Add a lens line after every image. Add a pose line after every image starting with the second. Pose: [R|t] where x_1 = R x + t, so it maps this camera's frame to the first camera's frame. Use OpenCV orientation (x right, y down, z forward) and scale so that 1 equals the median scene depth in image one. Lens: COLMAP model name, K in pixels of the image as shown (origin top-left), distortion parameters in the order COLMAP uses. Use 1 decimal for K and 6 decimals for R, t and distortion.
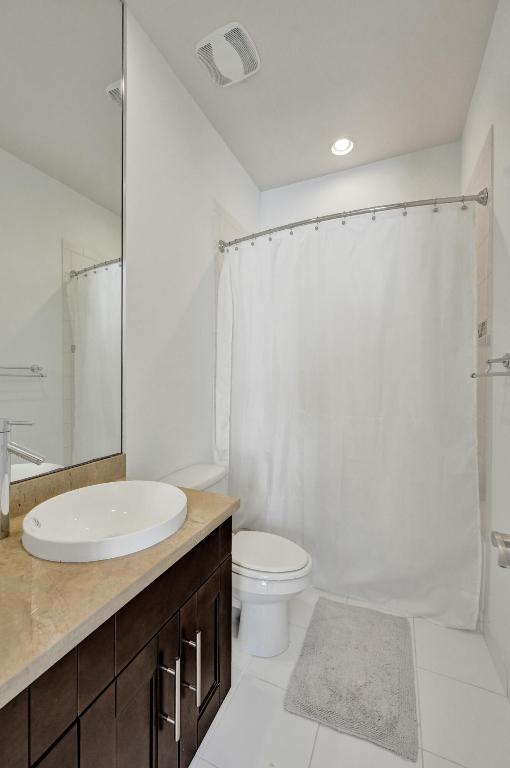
lens RADIAL K [[314.7, 0, 252.7], [0, 314.7, 387.2], [0, 0, 1]] dist [-0.000937, 0.000820]
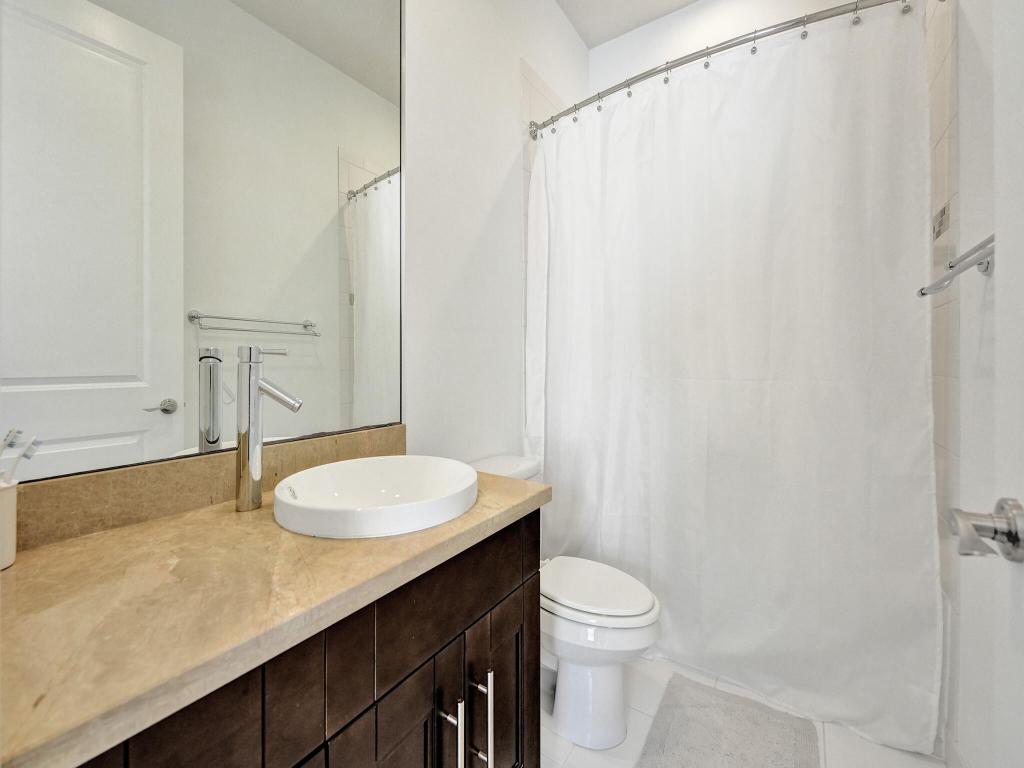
lens RADIAL K [[424.8, 0, 518.7], [0, 424.8, 380.8], [0, 0, 1]] dist [0.000882, -0.000787]
pose [[0.985641, 0.025398, -0.166935, 0.039461], [-0.029273, 0.999355, -0.020793, 0.130555], [0.166299, 0.025381, 0.985749, 0.028133]]
